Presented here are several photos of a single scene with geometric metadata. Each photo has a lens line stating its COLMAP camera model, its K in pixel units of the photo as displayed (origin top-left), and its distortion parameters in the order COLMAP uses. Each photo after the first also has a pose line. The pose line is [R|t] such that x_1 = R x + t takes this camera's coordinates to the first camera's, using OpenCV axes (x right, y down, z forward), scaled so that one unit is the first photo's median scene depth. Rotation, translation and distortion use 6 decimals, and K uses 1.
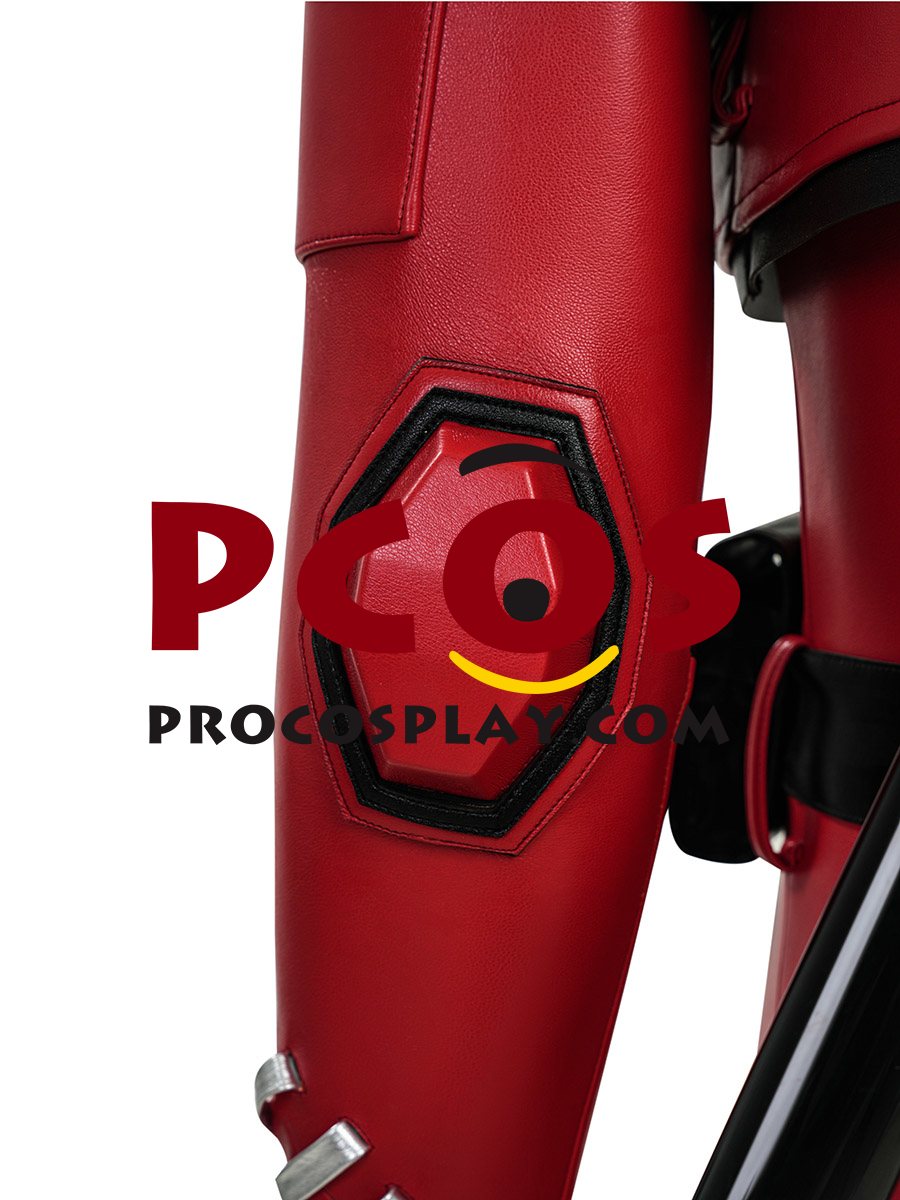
lens RADIAL K [[2453.7, 0, 447.2], [0, 2453.7, 598.9], [0, 0, 1]] dist [0.002103, 0.000000]
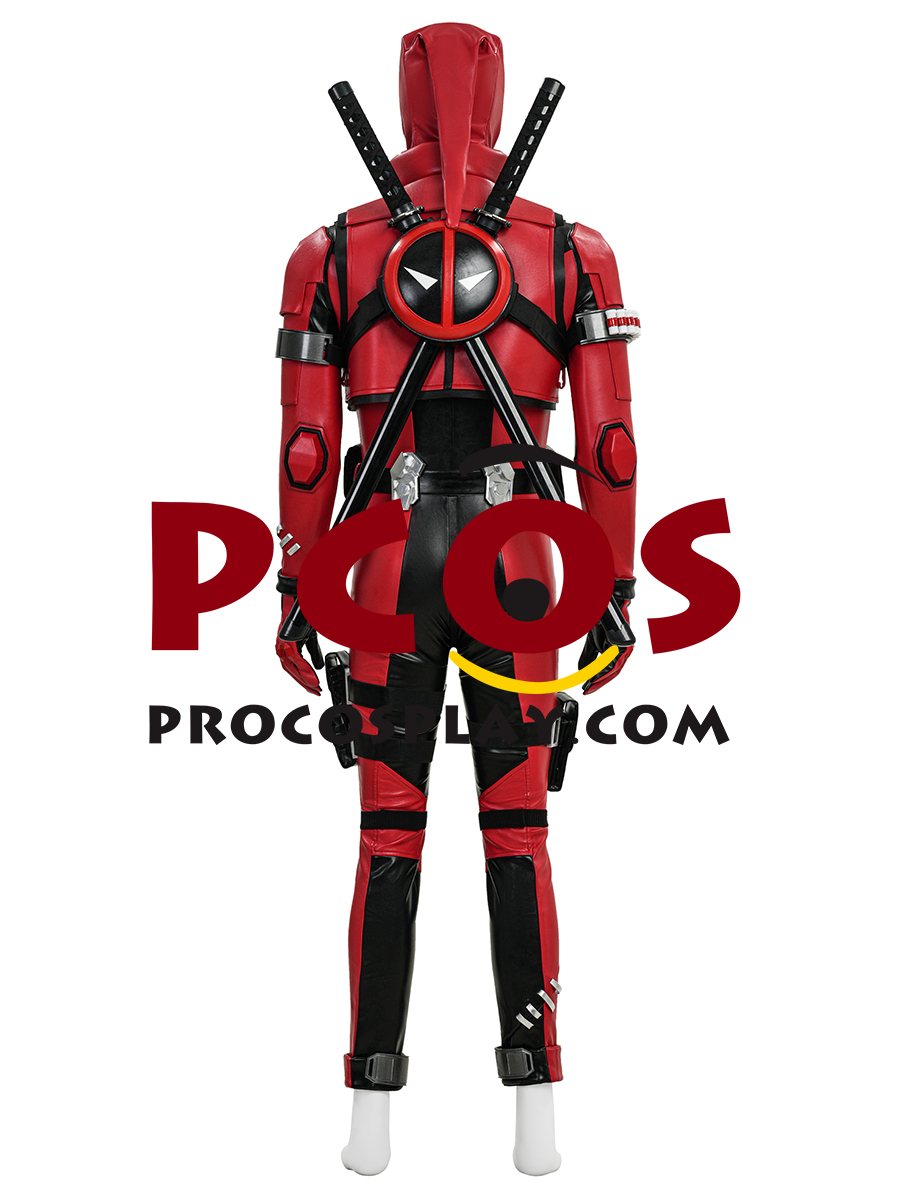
lens RADIAL K [[2453.7, 0, 453.4], [0, 2453.7, 602.4], [0, 0, 1]] dist [0.002103, 0.000000]
pose [[0.999895, -0.014152, 0.003268, 0.395664], [0.014149, 0.999899, 0.000926, 0.410094], [-0.003281, -0.000880, 0.999994, -5.925626]]
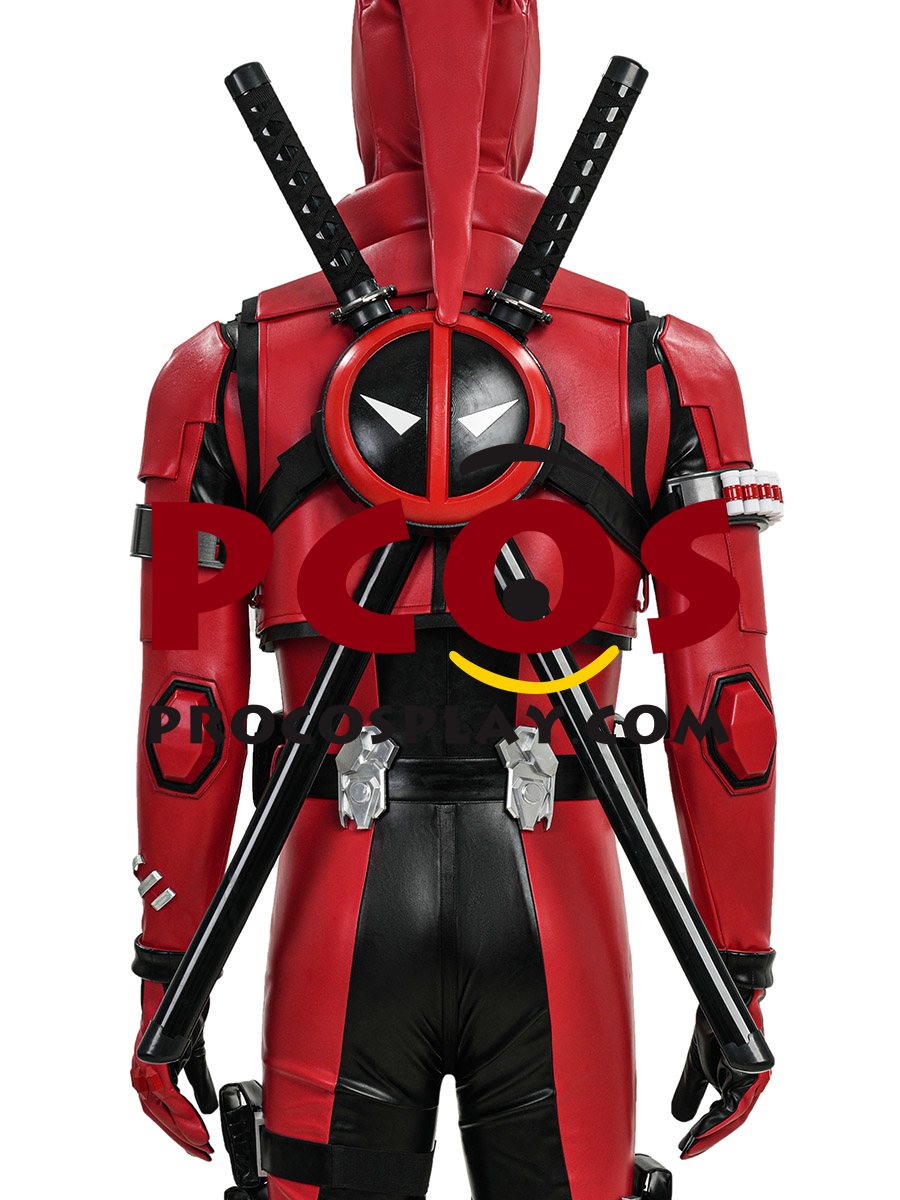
lens RADIAL K [[2453.7, 0, 448.6], [0, 2453.7, 598.7], [0, 0, 1]] dist [0.002103, 0.000000]
pose [[0.999897, -0.013627, 0.004480, 0.409453], [0.014053, 0.993226, -0.115342, 0.241835], [-0.002878, 0.115393, 0.993316, -2.892242]]
